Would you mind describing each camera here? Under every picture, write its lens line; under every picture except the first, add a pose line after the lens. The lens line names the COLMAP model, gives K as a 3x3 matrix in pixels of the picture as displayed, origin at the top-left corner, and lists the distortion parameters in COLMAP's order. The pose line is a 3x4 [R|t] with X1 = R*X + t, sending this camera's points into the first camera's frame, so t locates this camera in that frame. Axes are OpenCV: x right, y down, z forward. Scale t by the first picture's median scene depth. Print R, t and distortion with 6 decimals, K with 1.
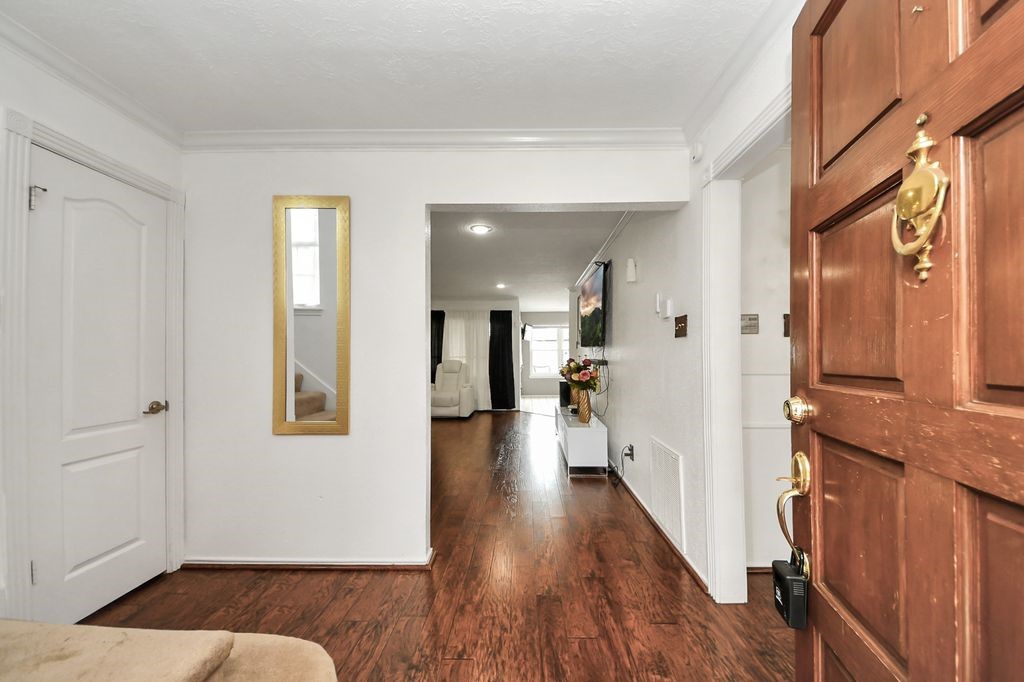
lens RADIAL K [[376.5, 0, 523.2], [0, 376.5, 349.3], [0, 0, 1]] dist [-0.034707, -0.000132]
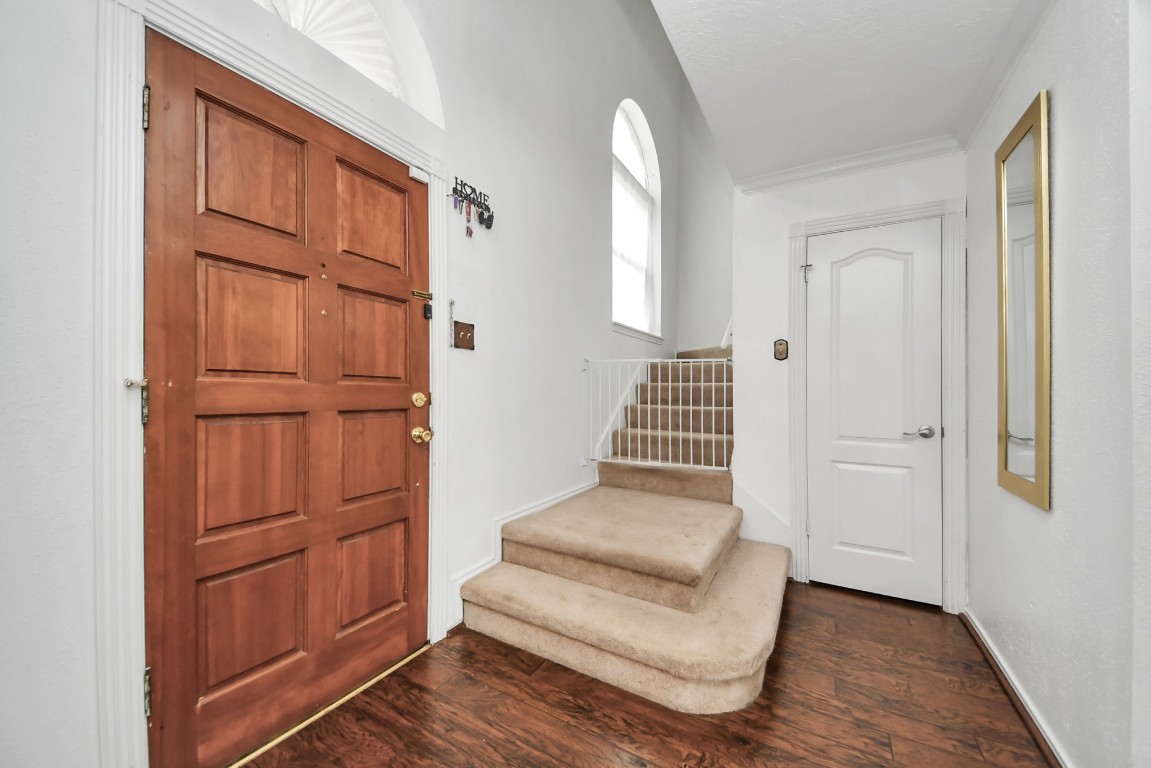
lens RADIAL K [[423.2, 0, 588.1], [0, 423.2, 393.3], [0, 0, 1]] dist [-0.034707, -0.000132]
pose [[-0.480737, -0.003497, -0.876858, 0.478163], [0.004487, 0.999969, -0.006448, 0.064482], [0.876853, -0.007034, -0.480706, 0.828282]]
